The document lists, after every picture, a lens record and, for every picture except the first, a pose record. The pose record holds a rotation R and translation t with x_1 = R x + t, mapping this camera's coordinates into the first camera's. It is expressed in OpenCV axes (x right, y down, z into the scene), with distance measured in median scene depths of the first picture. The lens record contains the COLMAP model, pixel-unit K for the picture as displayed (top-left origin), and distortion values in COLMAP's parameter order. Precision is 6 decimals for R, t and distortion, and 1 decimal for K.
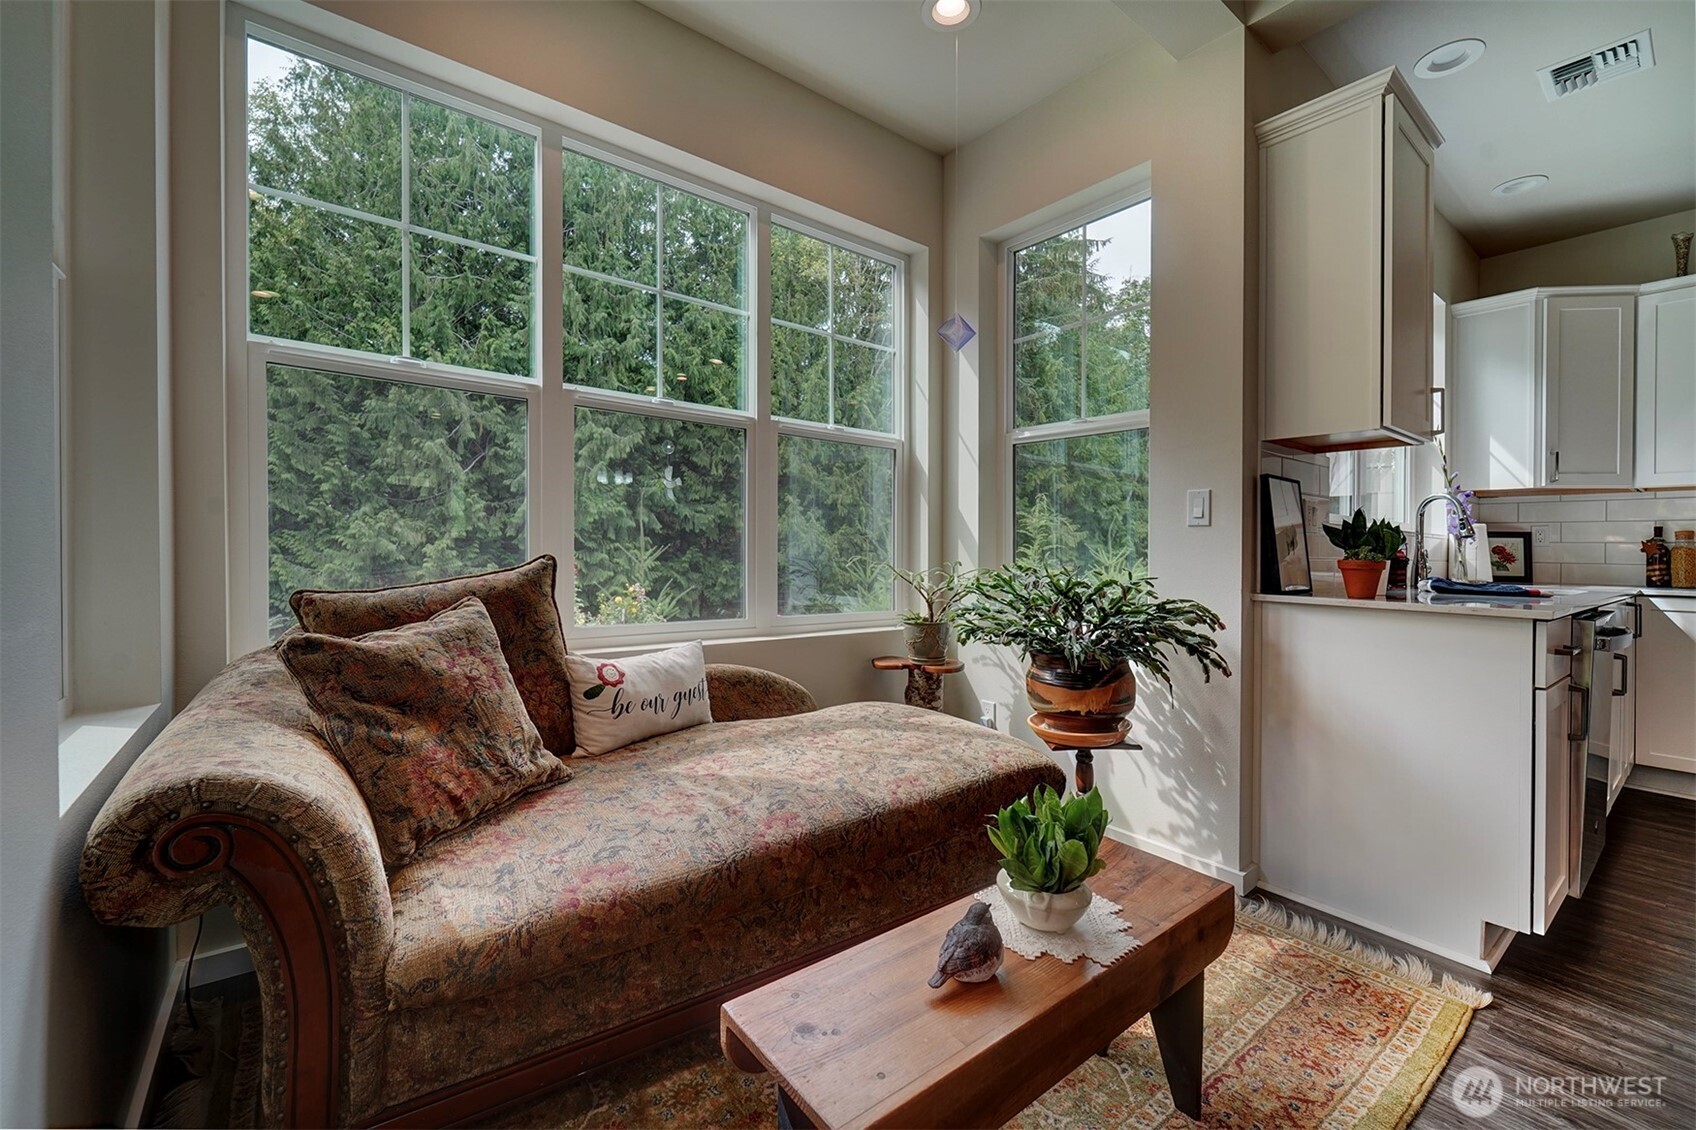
lens RADIAL K [[691.5, 0, 839.3], [0, 691.5, 563.5], [0, 0, 1]] dist [0.000631, 0.000262]
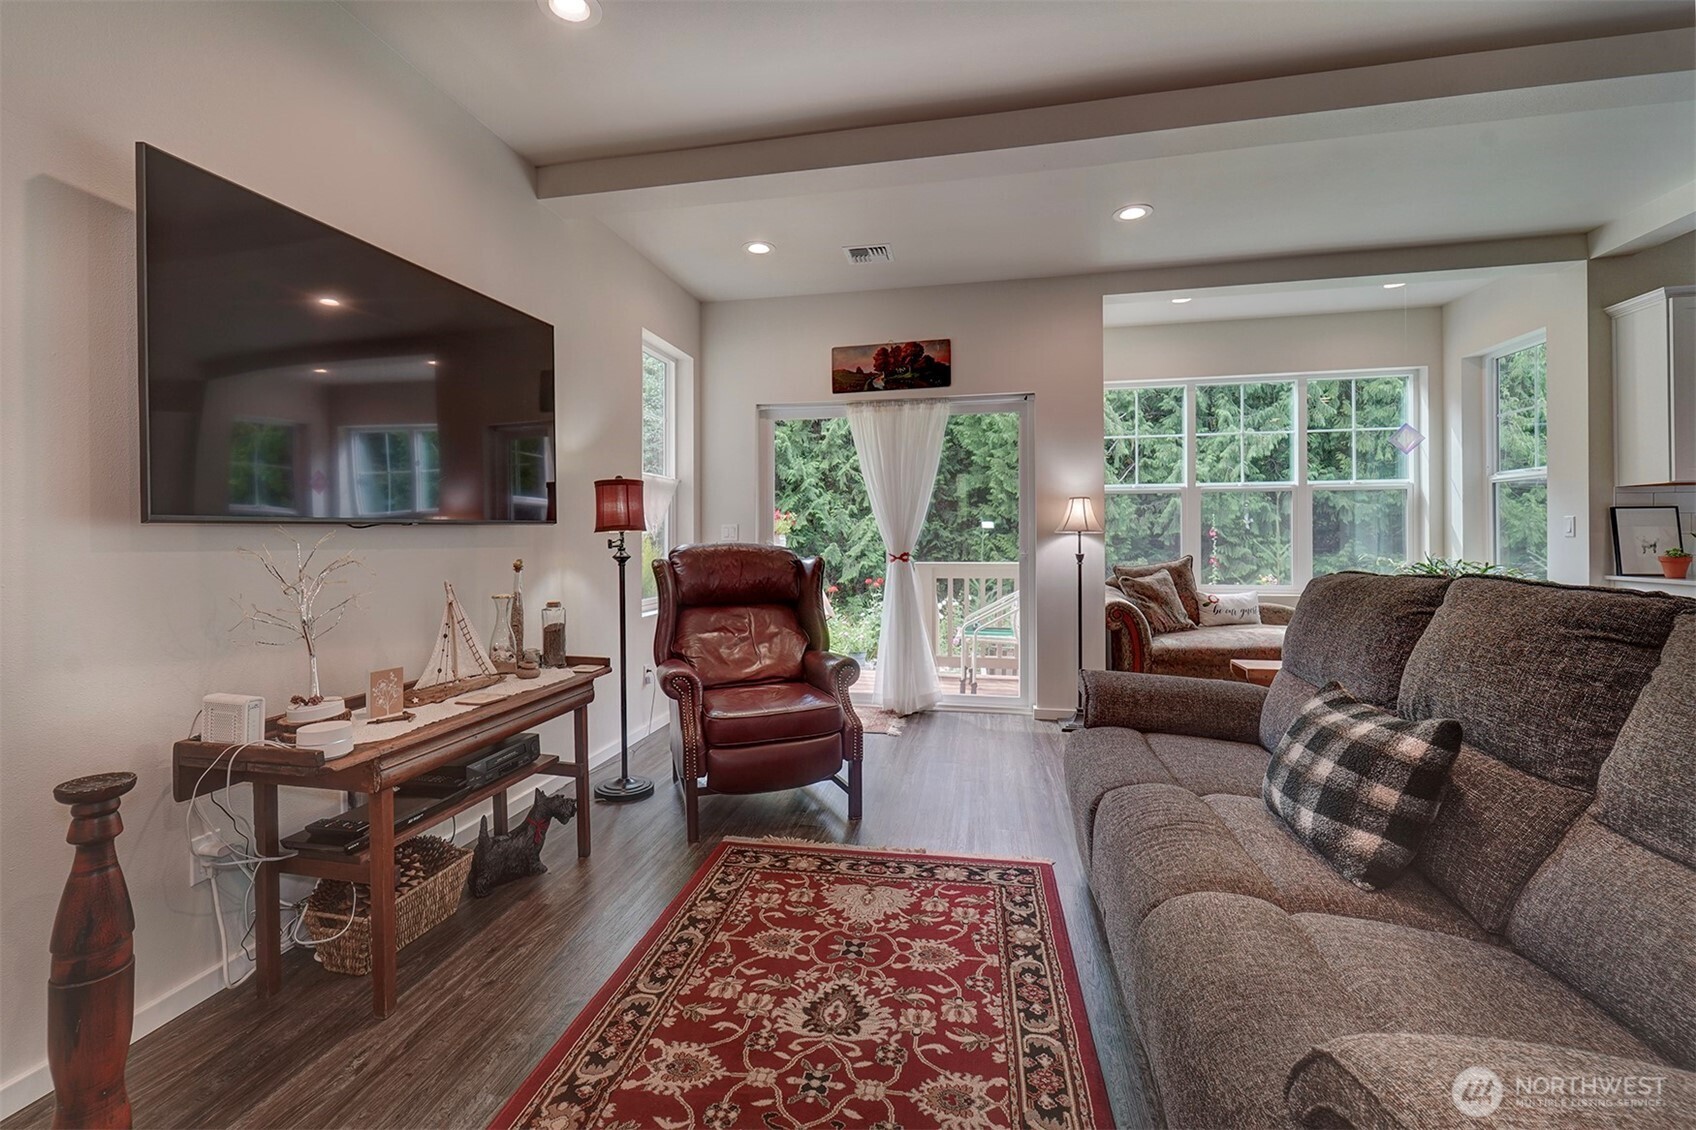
lens RADIAL K [[704.1, 0, 838.9], [0, 704.1, 554.5], [0, 0, 1]] dist [0.000229, -0.000010]
pose [[0.650279, -0.003118, -0.759689, 0.493326], [-0.000252, 0.999991, -0.004320, -0.001531], [0.759695, 0.003001, 0.650272, -1.162203]]
